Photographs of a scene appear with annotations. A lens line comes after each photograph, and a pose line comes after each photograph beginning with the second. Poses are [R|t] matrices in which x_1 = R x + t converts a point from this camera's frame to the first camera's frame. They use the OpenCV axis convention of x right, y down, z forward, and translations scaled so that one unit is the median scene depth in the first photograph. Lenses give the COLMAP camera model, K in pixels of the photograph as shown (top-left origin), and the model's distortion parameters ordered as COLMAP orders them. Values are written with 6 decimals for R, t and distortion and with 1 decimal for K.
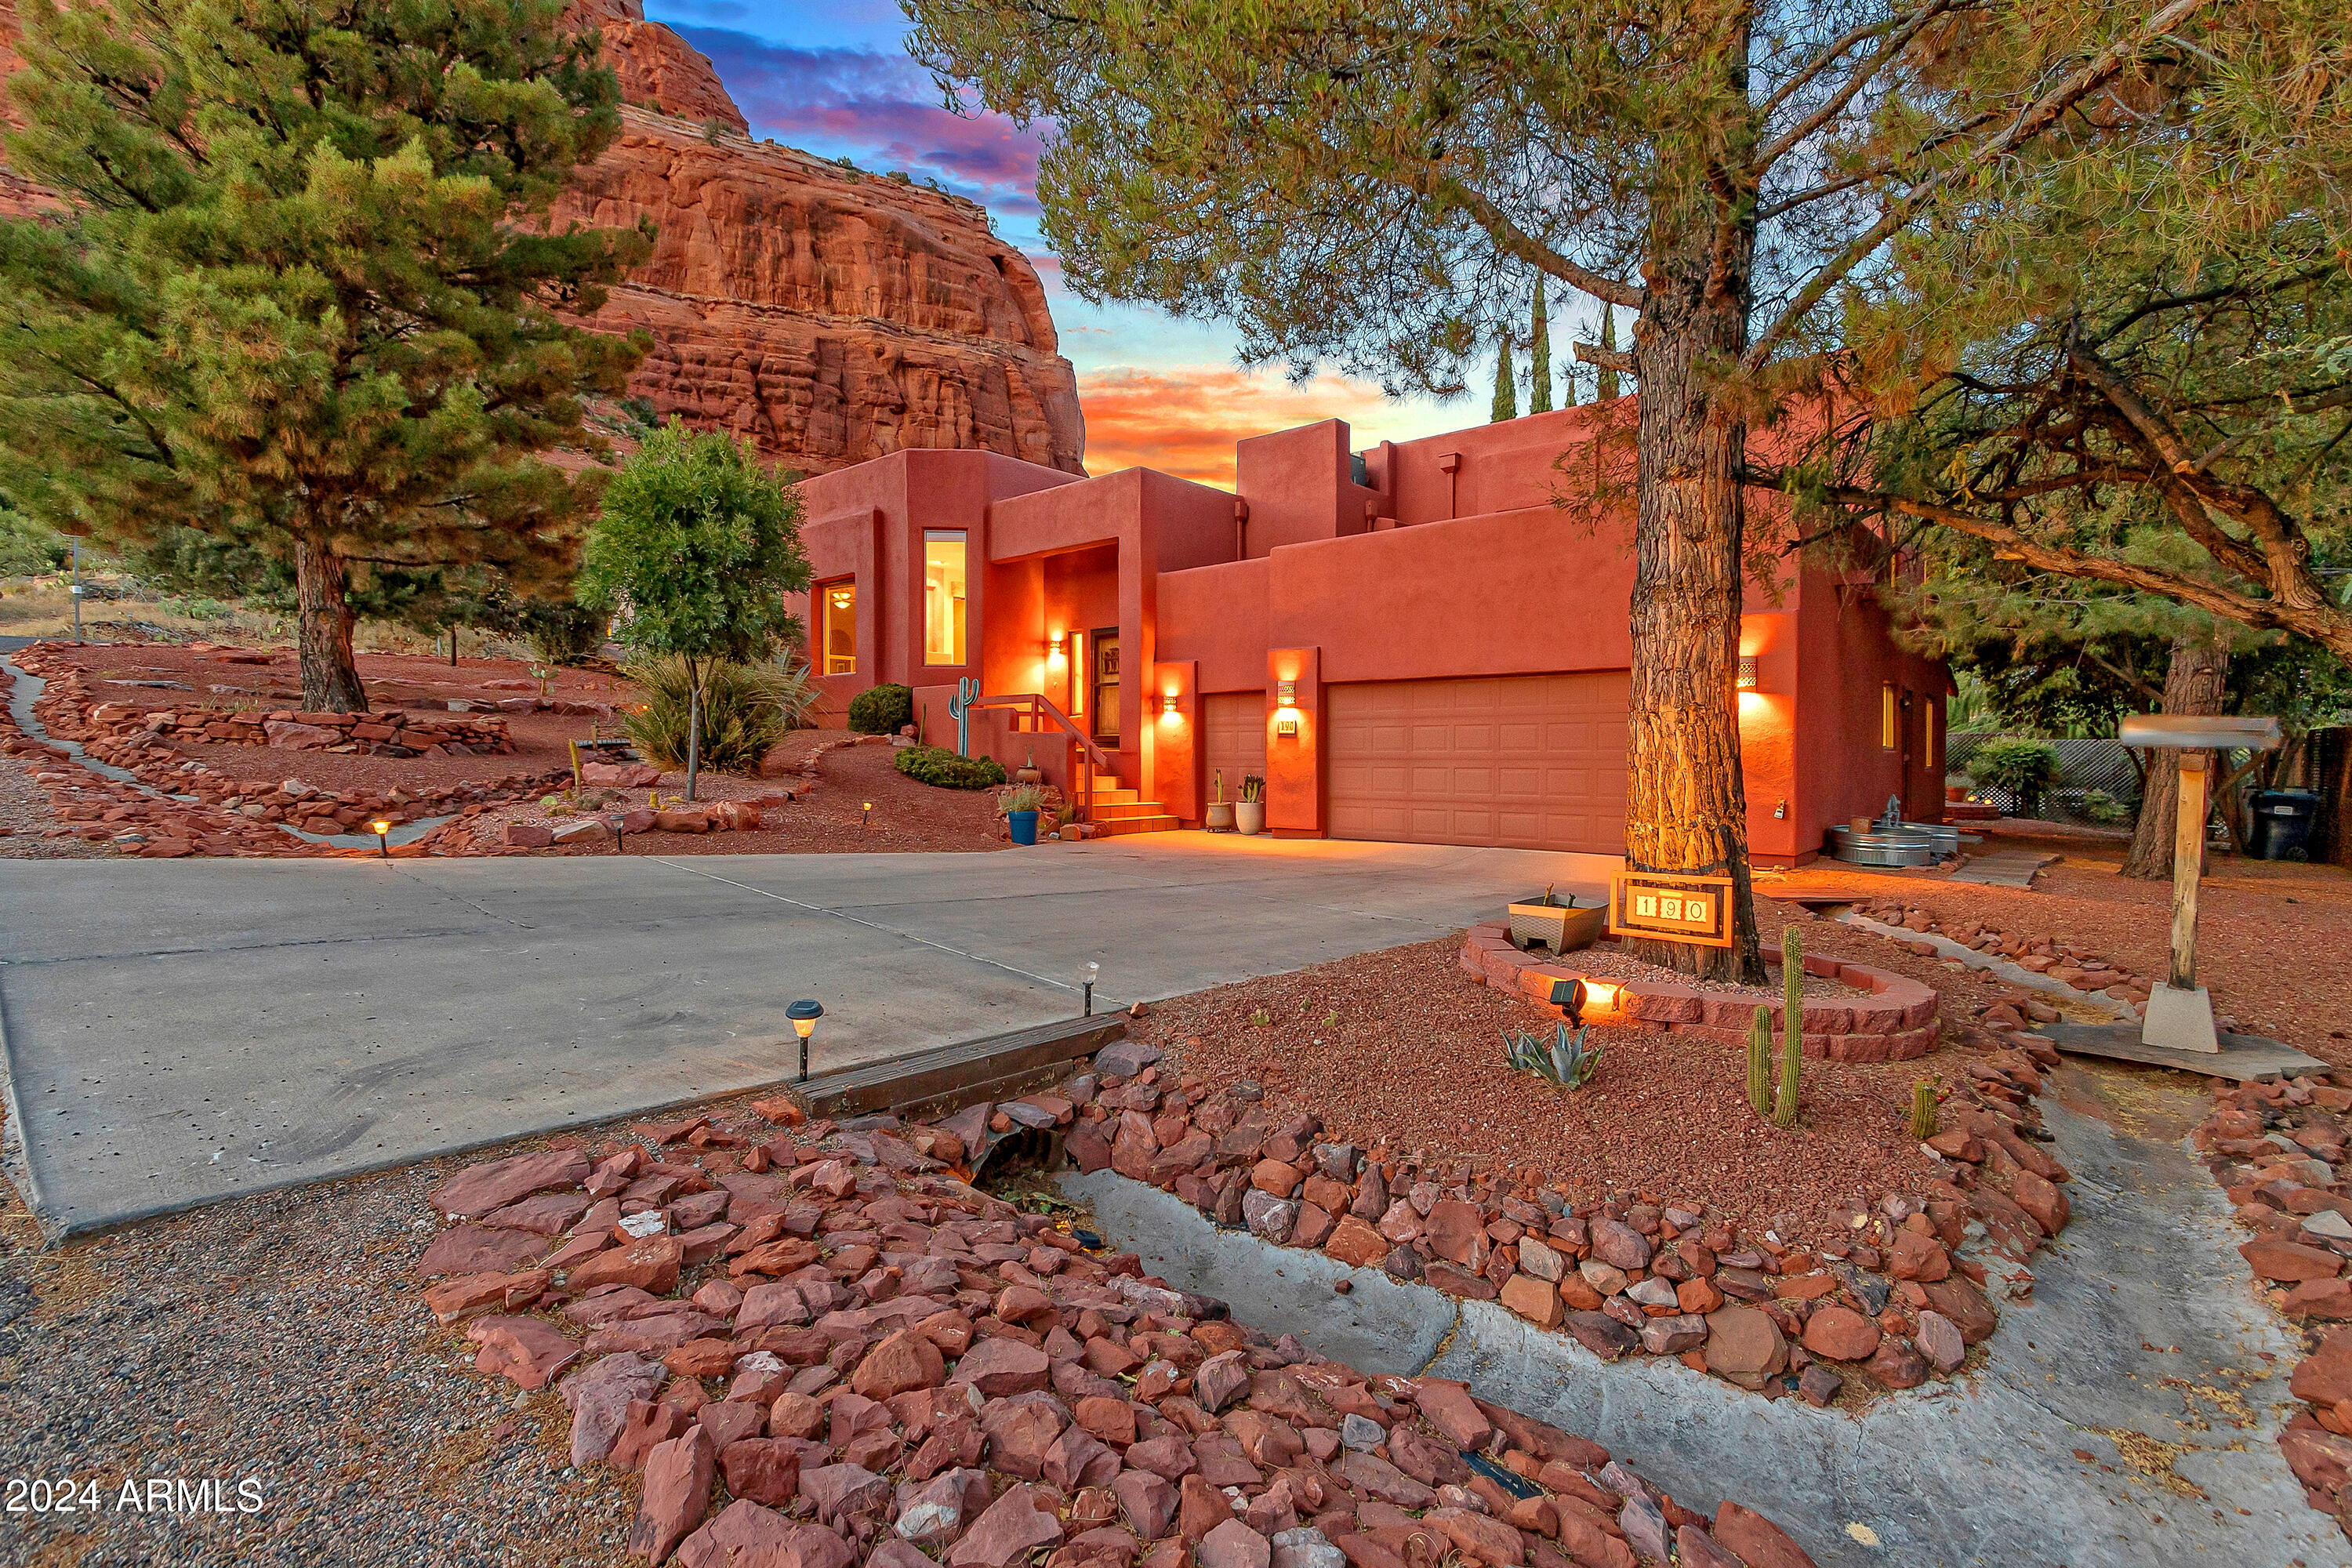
lens RADIAL K [[1054.6, 0, 1173.0], [0, 1054.6, 742.3], [0, 0, 1]] dist [-0.019710, 0.000342]
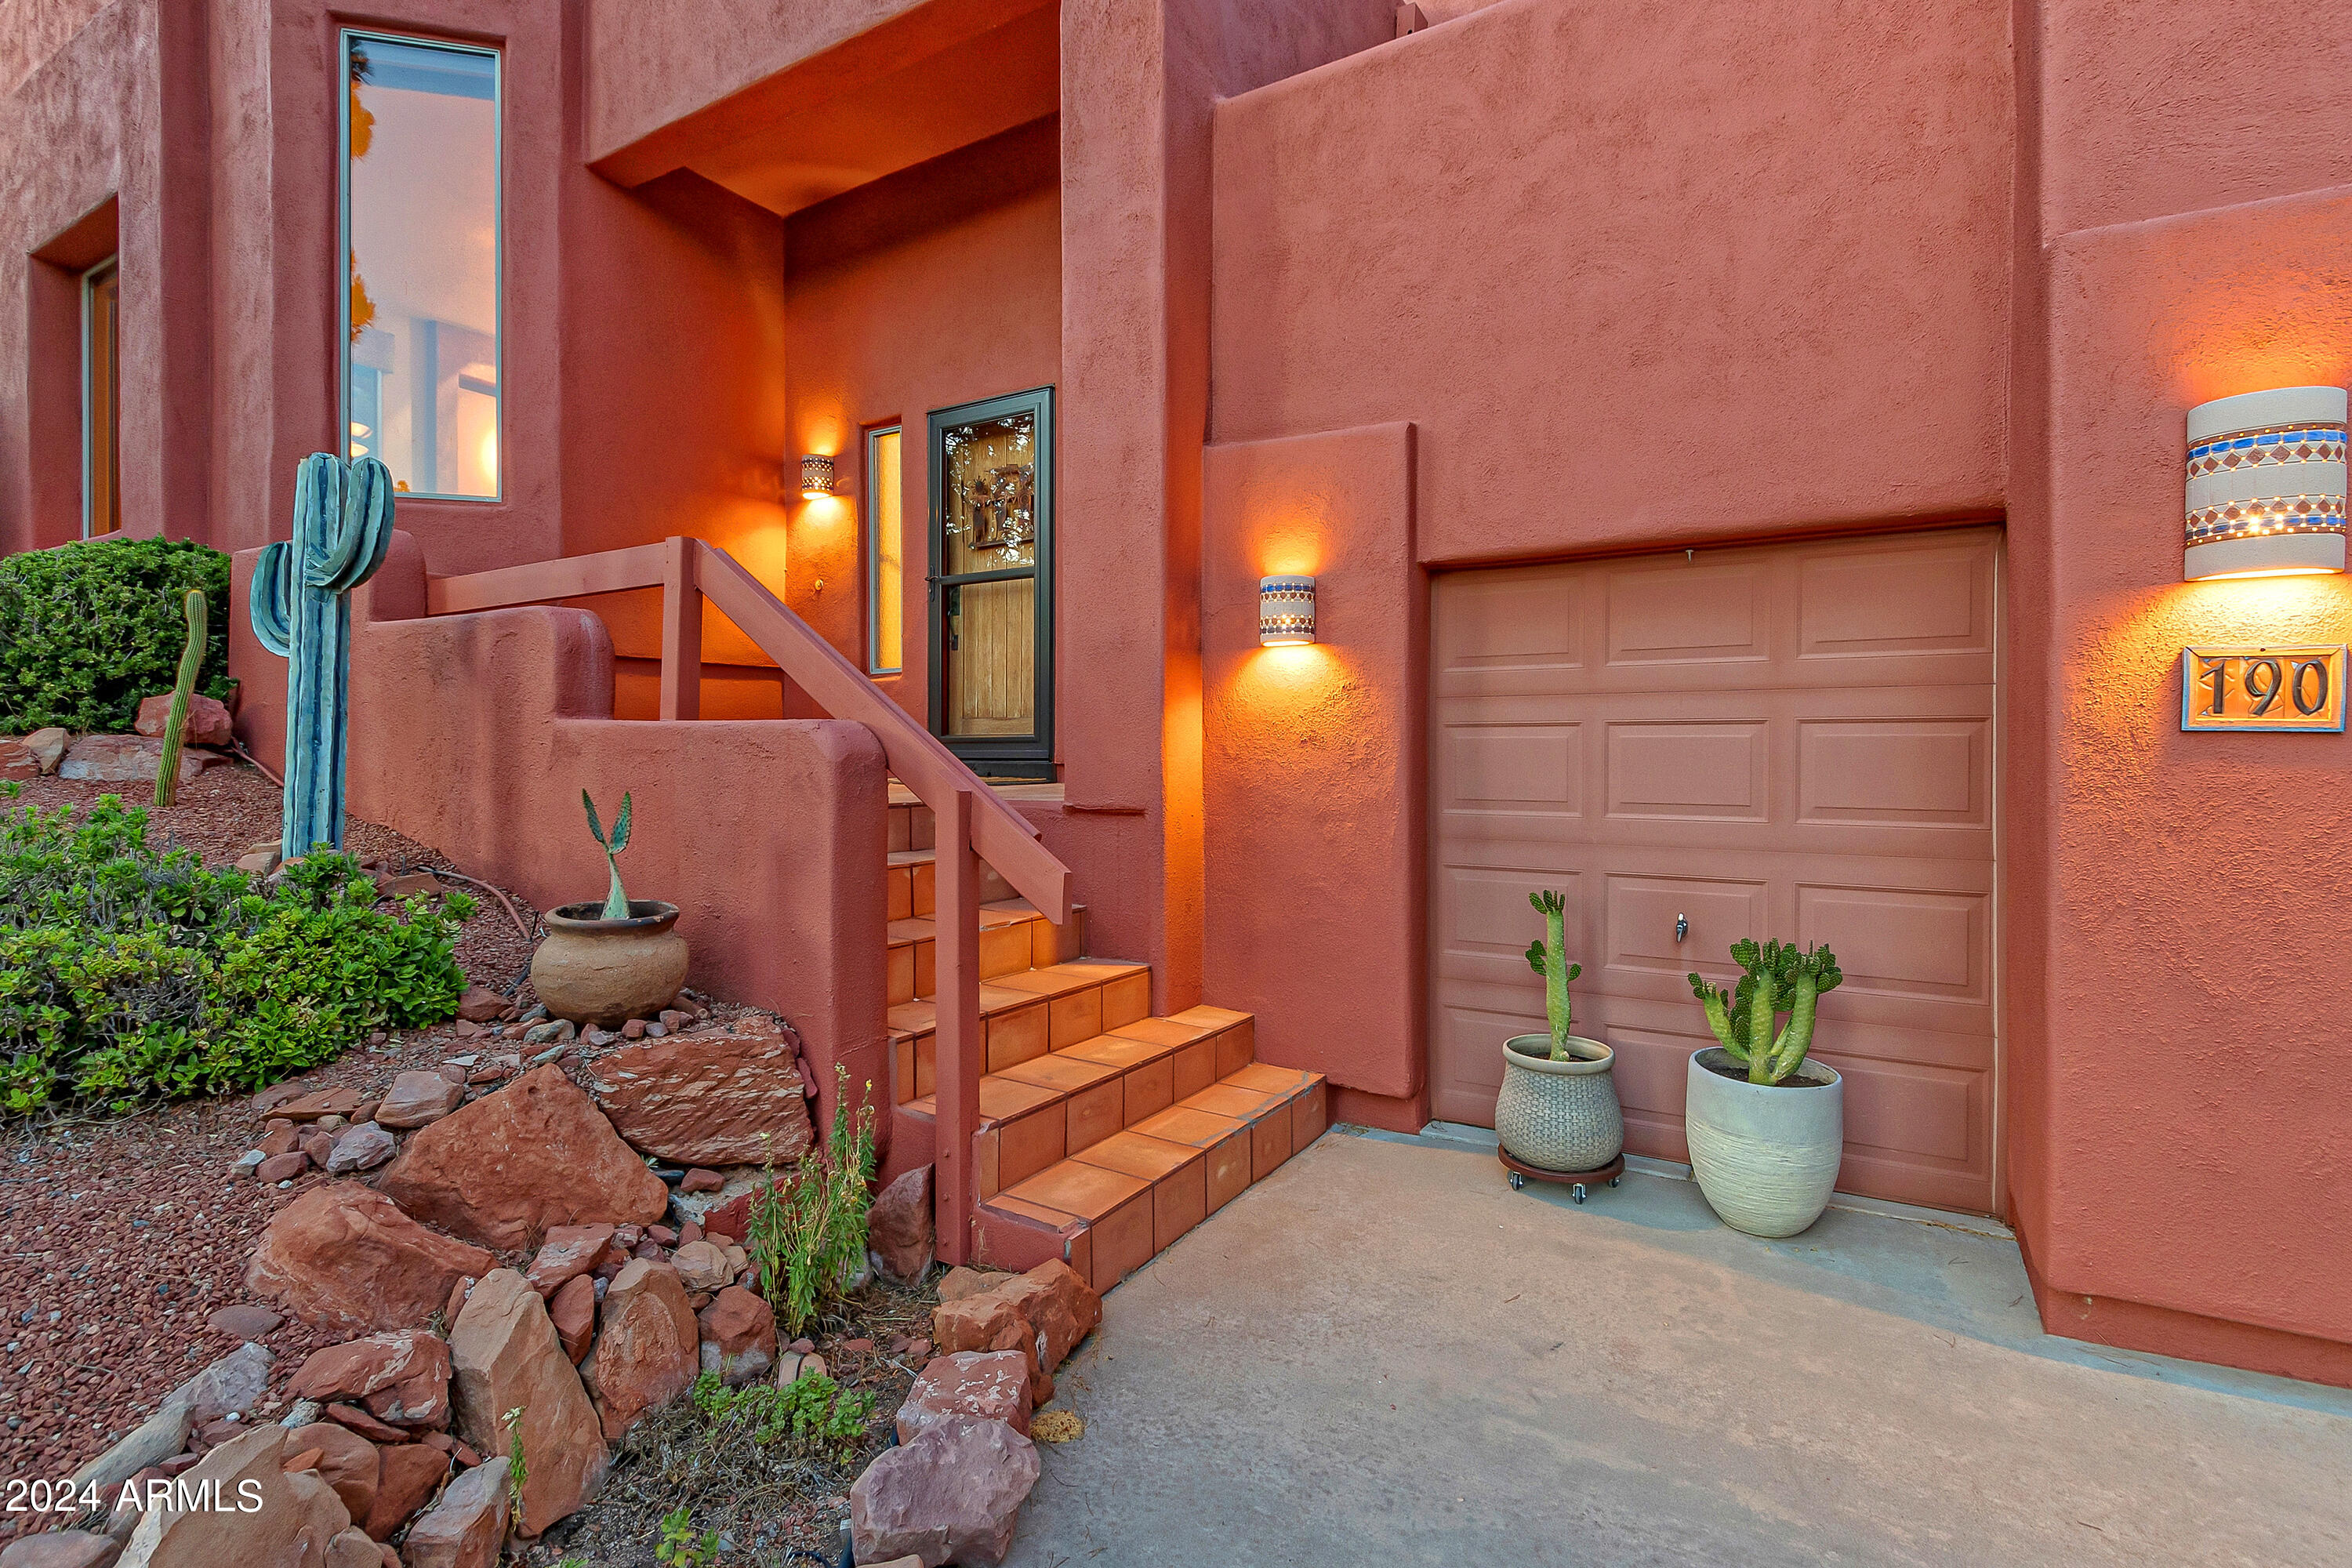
lens RADIAL K [[1054.6, 0, 1173.0], [0, 1054.6, 742.3], [0, 0, 1]] dist [-0.019710, 0.000342]
pose [[0.983536, -0.003892, 0.180672, -0.063211], [0.003664, 0.999992, 0.001596, -0.004931], [-0.180677, -0.000907, 0.983542, 0.668902]]
